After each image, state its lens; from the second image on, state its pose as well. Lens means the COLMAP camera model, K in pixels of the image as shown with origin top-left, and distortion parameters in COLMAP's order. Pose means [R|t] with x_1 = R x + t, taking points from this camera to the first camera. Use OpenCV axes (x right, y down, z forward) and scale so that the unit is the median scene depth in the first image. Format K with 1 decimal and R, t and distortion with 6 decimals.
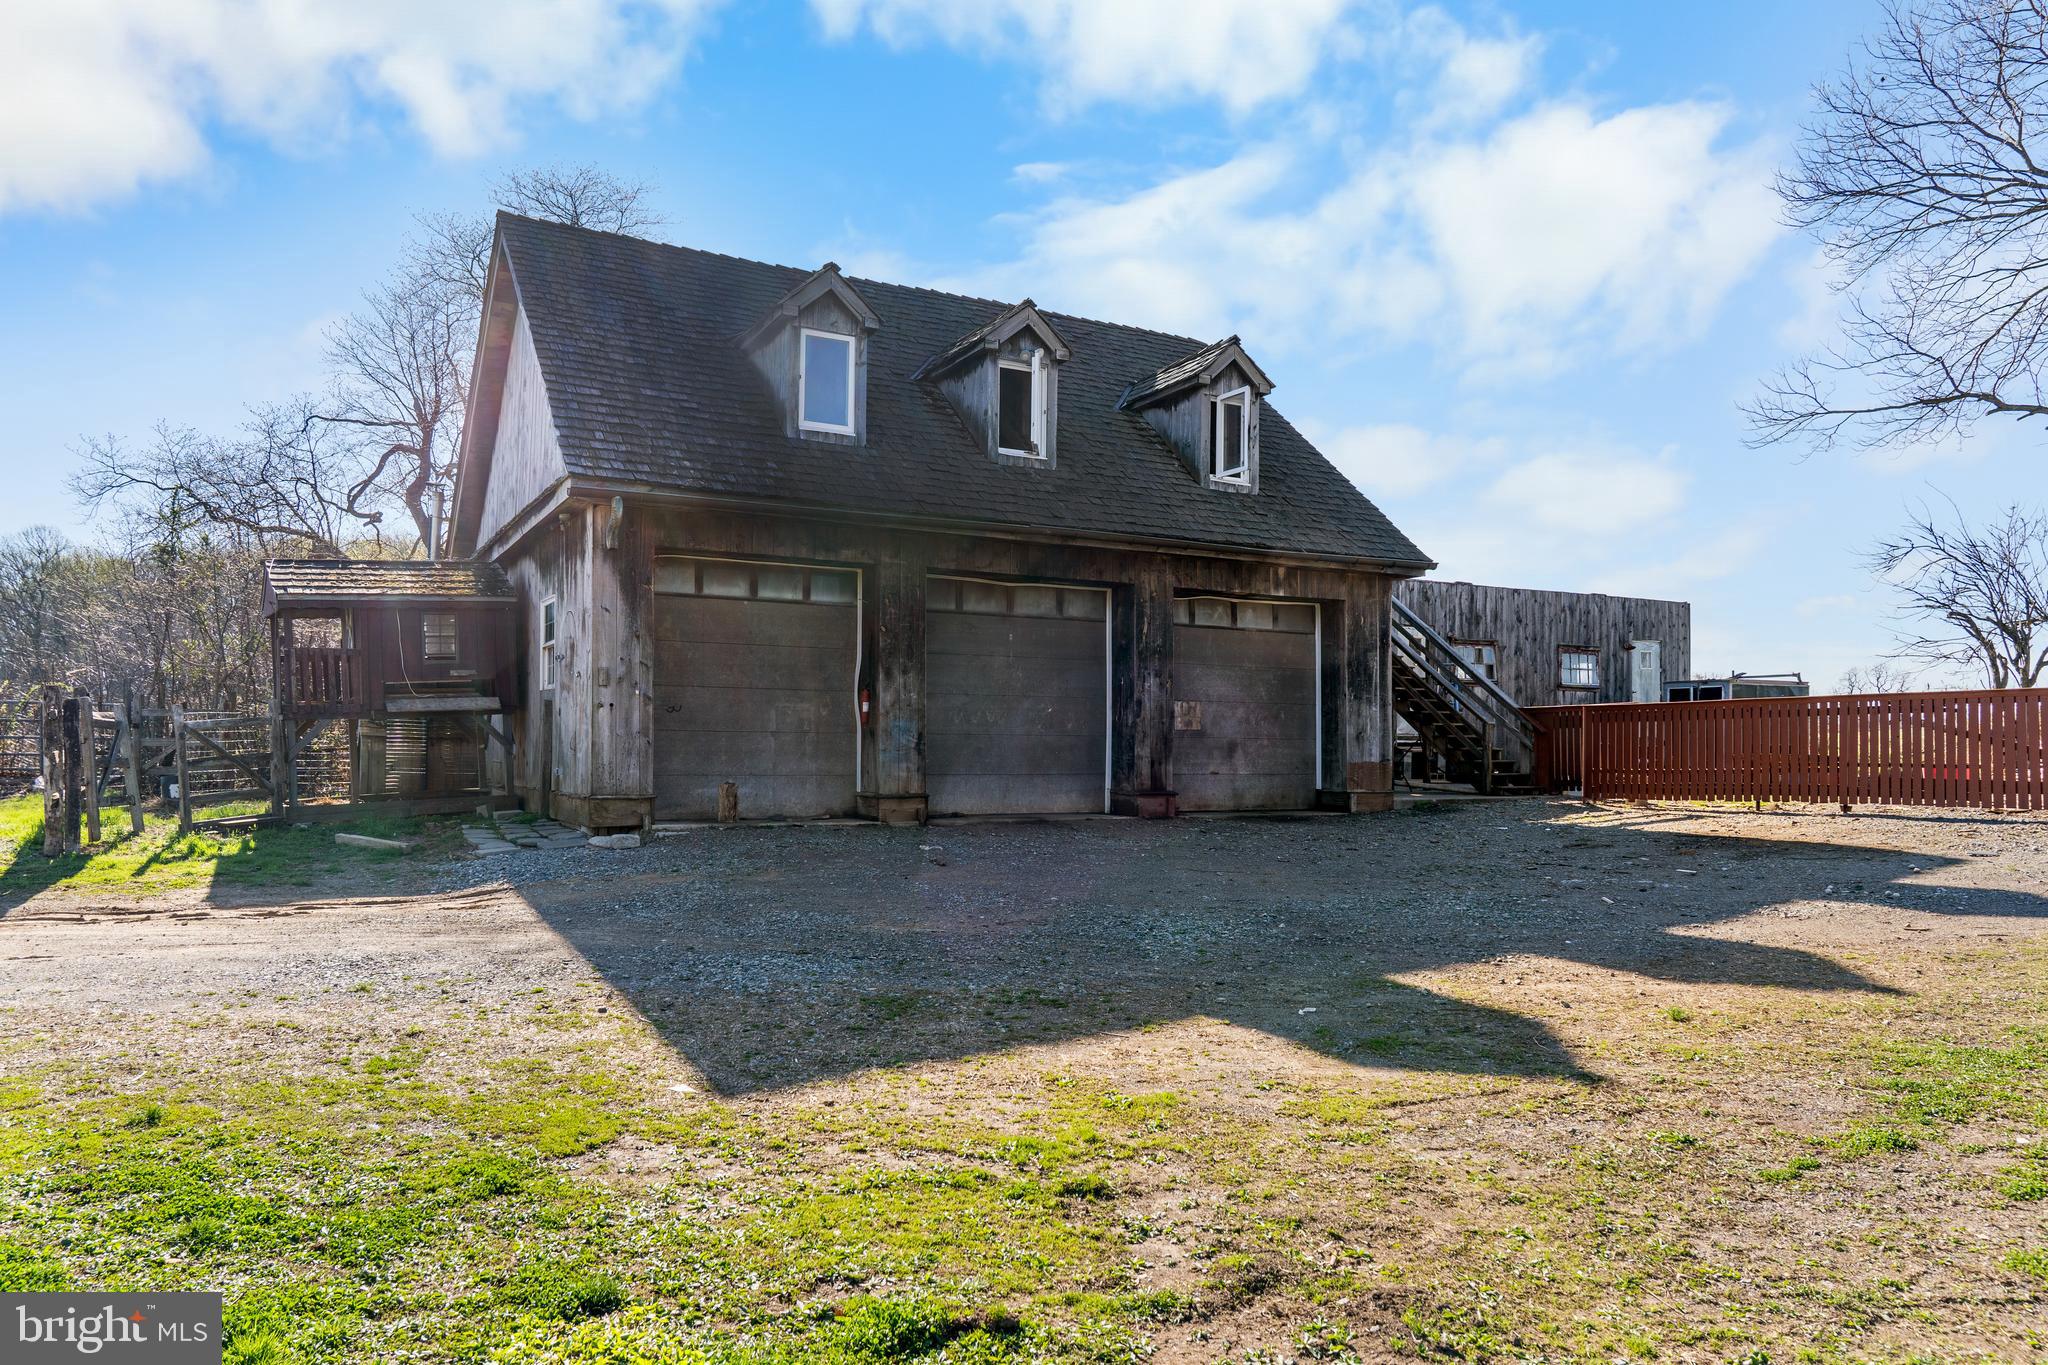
lens RADIAL K [[1336.7, 0, 1024.0], [0, 1336.7, 682.5], [0, 0, 1]] dist [-0.007582, 0.000302]
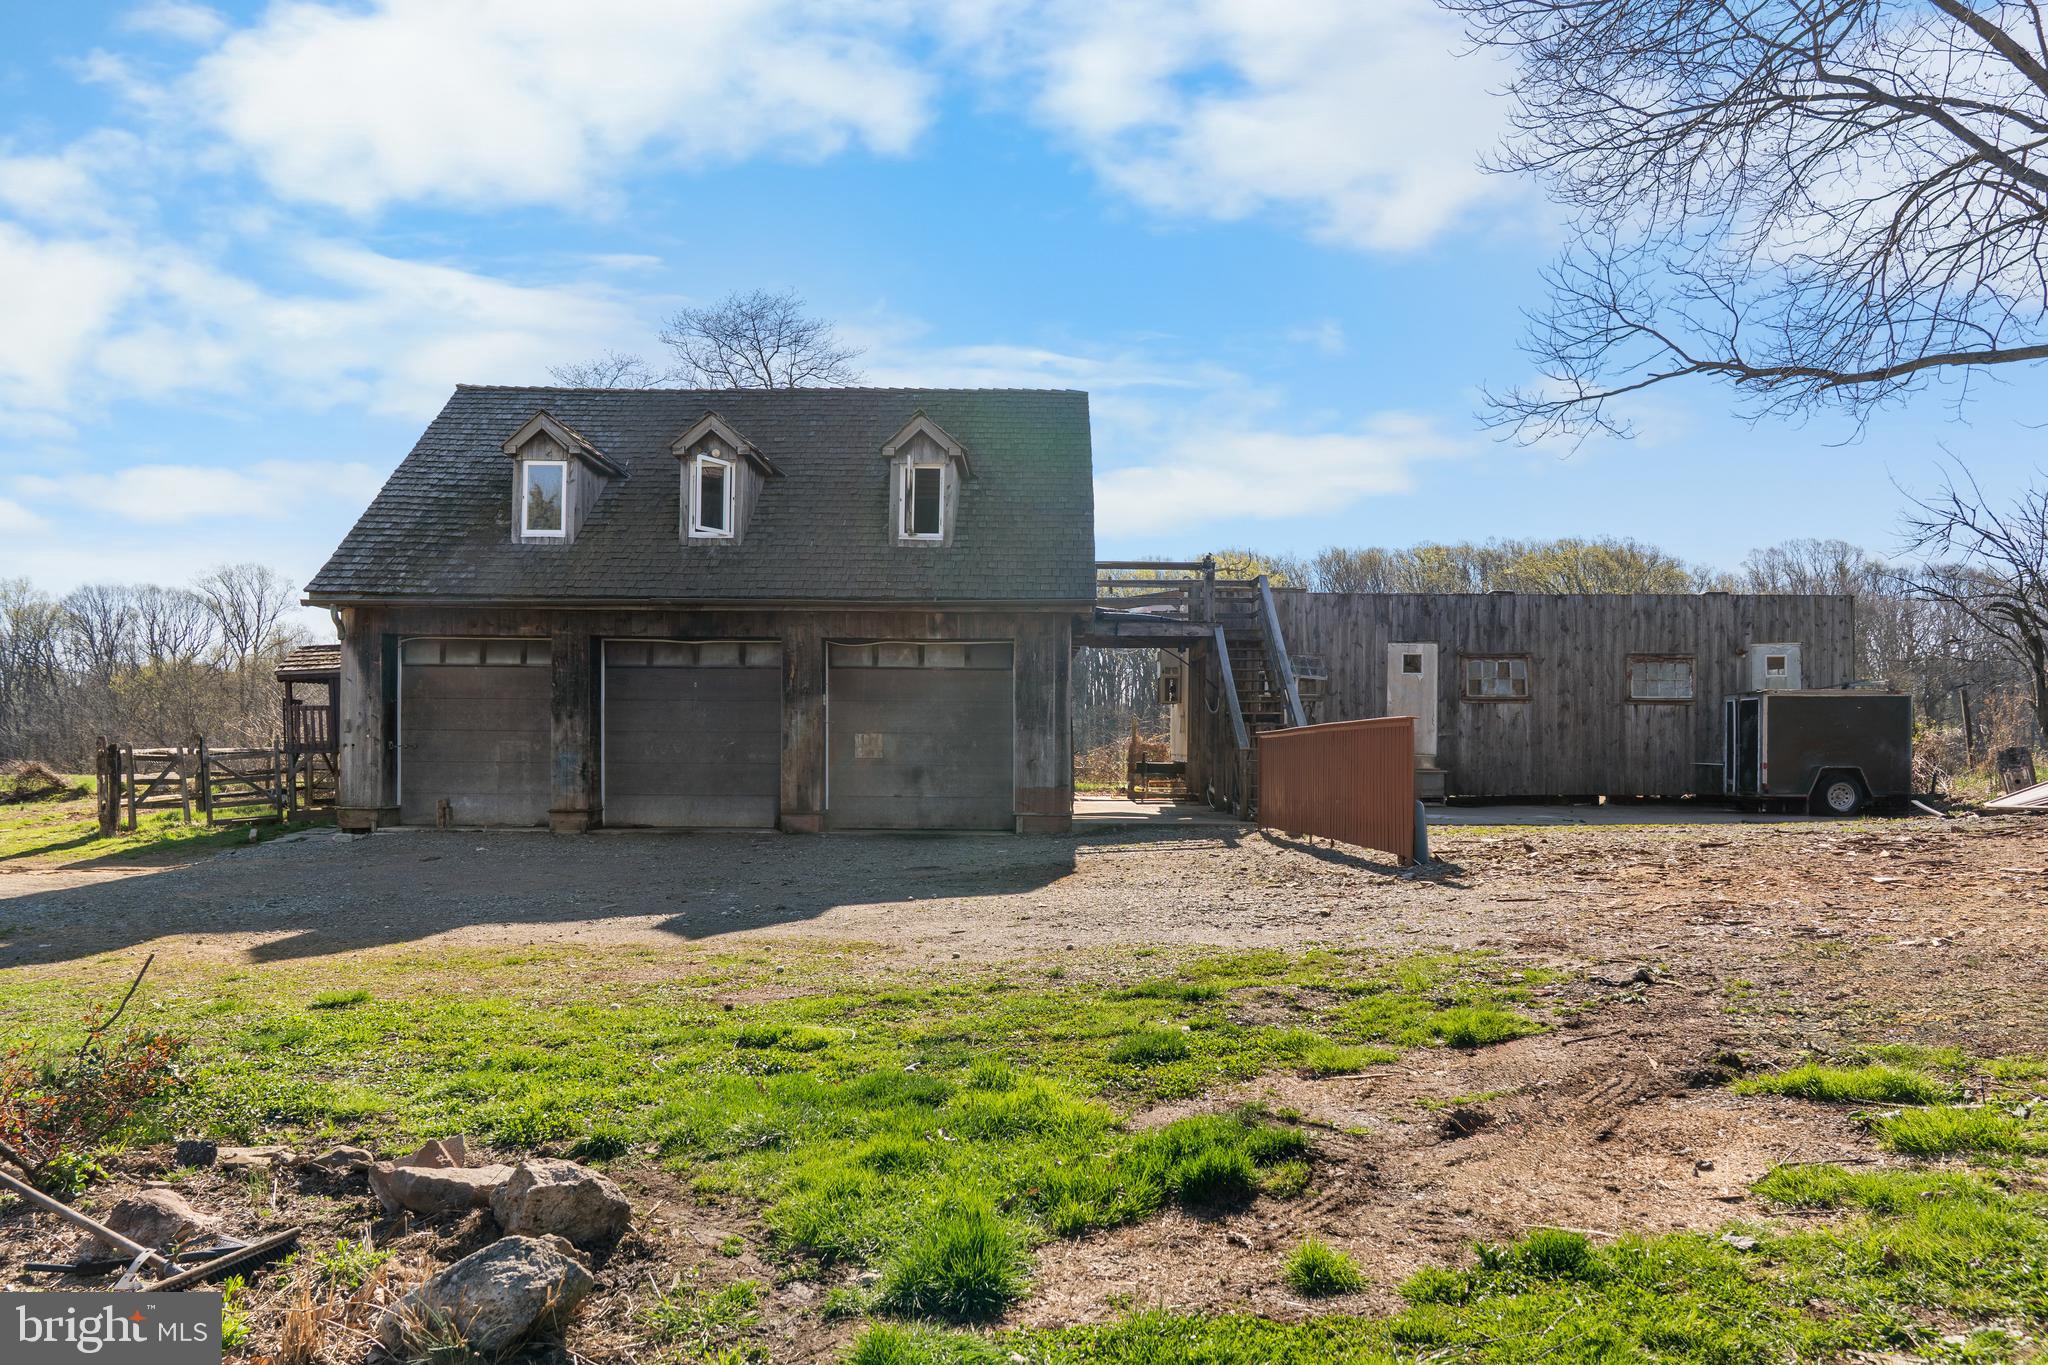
lens RADIAL K [[1336.7, 0, 1024.0], [0, 1336.7, 682.5], [0, 0, 1]] dist [-0.007582, 0.000302]
pose [[0.884618, -0.027051, -0.465532, 0.829536], [0.023594, 0.999634, -0.013252, -0.012122], [0.465720, 0.000739, 0.884932, 0.042513]]
